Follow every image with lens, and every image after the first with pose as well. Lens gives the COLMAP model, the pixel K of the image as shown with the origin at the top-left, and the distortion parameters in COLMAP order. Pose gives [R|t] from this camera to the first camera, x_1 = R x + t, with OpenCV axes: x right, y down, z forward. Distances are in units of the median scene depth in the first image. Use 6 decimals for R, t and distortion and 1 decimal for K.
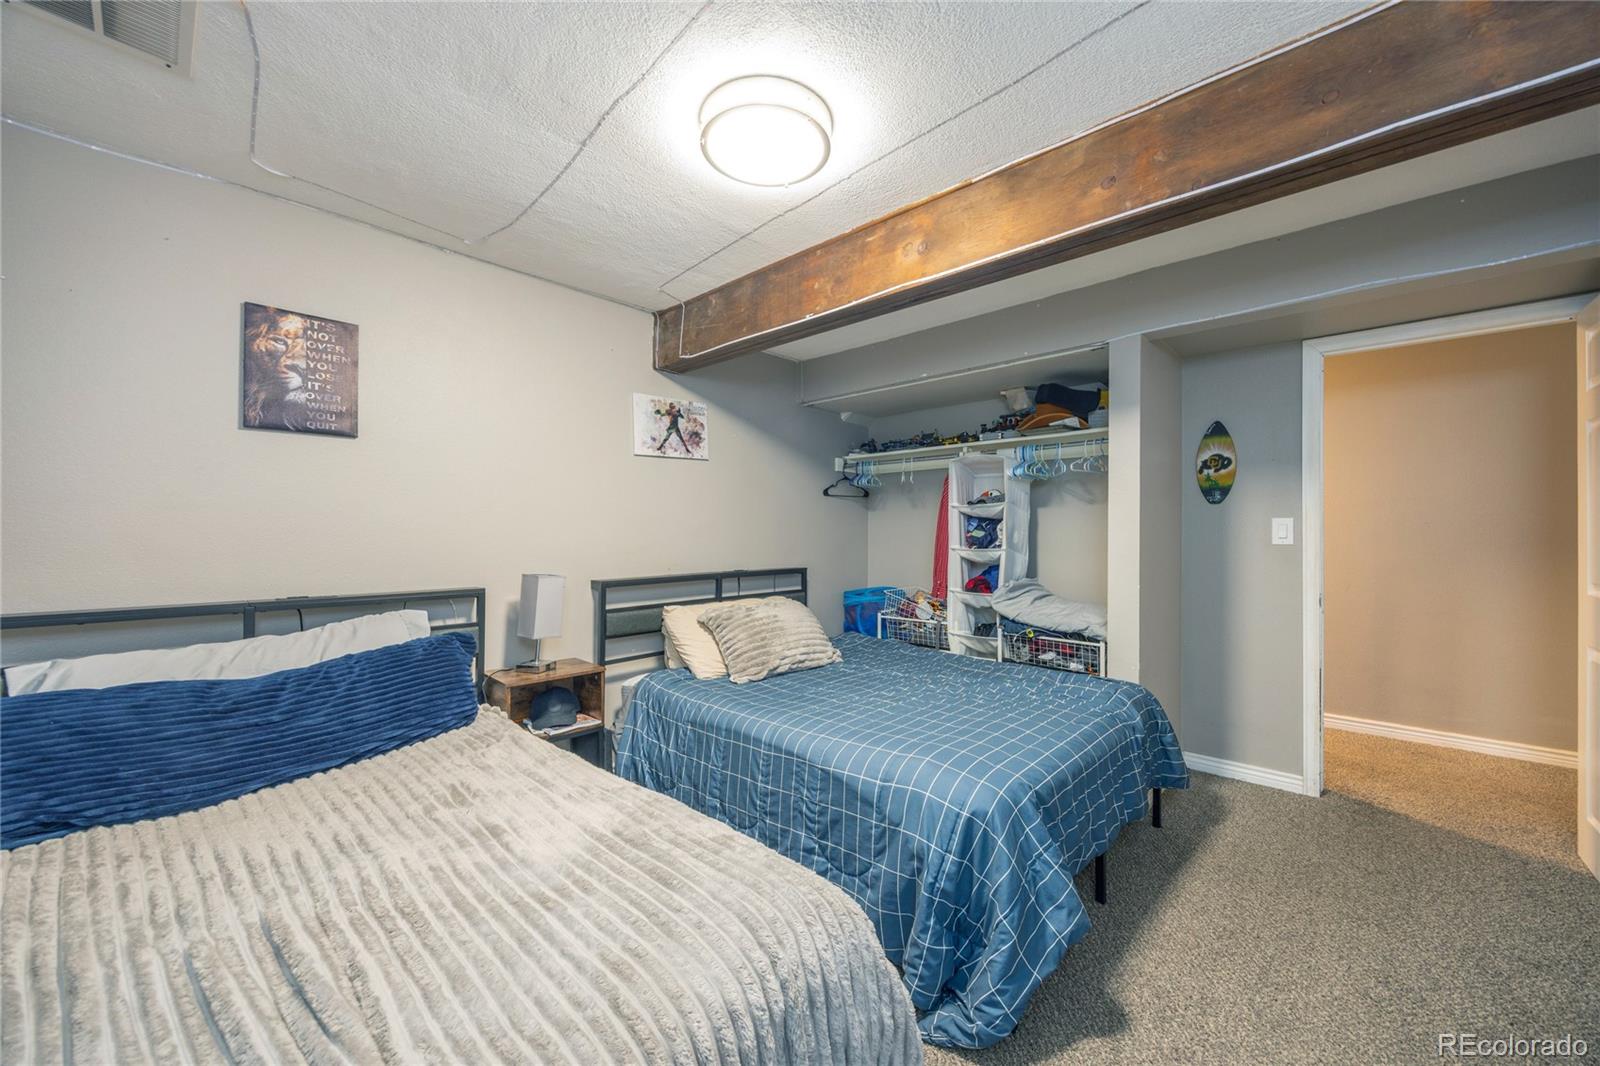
lens RADIAL K [[612.4, 0, 793.0], [0, 612.4, 531.6], [0, 0, 1]] dist [-0.003045, -0.000272]
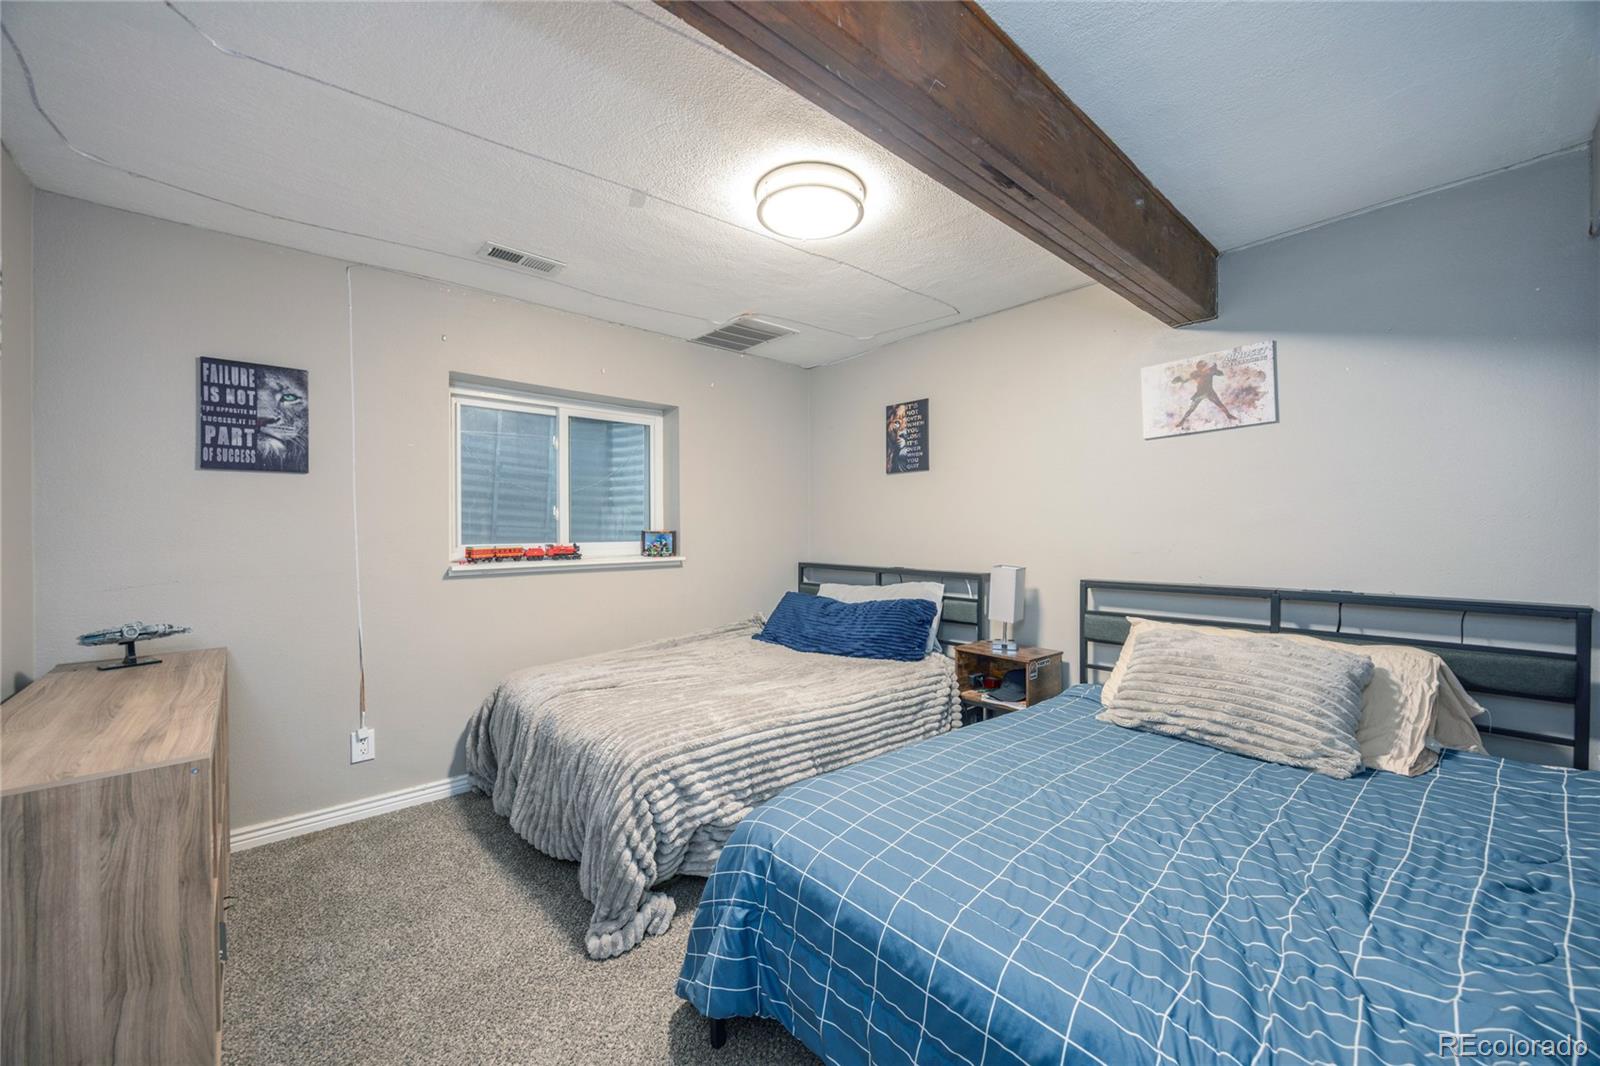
lens RADIAL K [[612.4, 0, 793.0], [0, 612.4, 531.6], [0, 0, 1]] dist [-0.003045, -0.000272]
pose [[-0.106052, 0.004215, -0.994352, 0.671366], [0.006750, 0.999971, 0.003519, -0.002218], [0.994338, -0.006339, -0.106077, 0.618424]]
